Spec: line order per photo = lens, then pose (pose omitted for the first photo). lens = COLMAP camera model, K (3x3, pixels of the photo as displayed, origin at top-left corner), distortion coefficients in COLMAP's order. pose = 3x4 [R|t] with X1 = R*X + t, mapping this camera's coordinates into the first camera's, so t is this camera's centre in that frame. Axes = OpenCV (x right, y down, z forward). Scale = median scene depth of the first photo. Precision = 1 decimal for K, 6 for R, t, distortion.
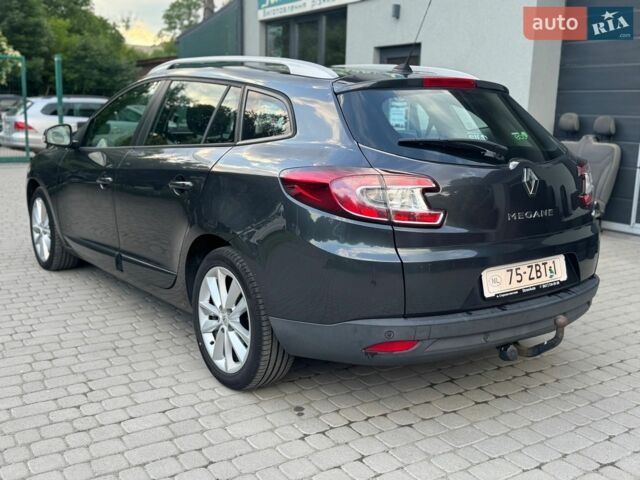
lens RADIAL K [[650.3, 0, 320.0], [0, 650.3, 240.0], [0, 0, 1]] dist [0.018394, -0.000301]
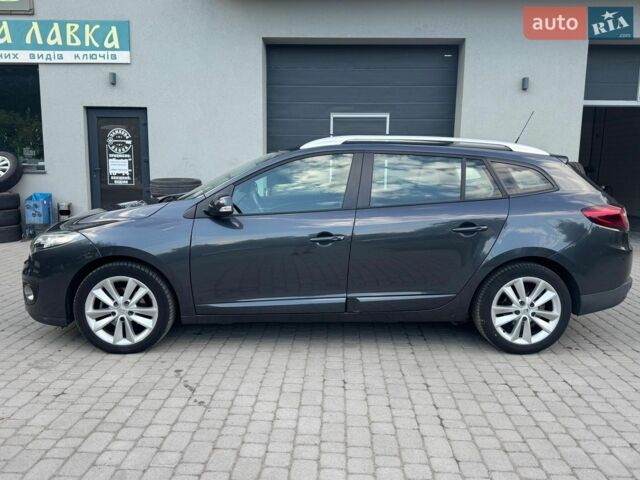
lens RADIAL K [[501.0, 0, 320.0], [0, 501.0, 240.0], [0, 0, 1]] dist [-0.007936, -0.002176]
pose [[0.623505, -0.129982, 0.770939, -1.303400], [0.149857, 0.987668, 0.045325, -0.166235], [-0.767323, 0.087270, 0.635294, 0.581713]]
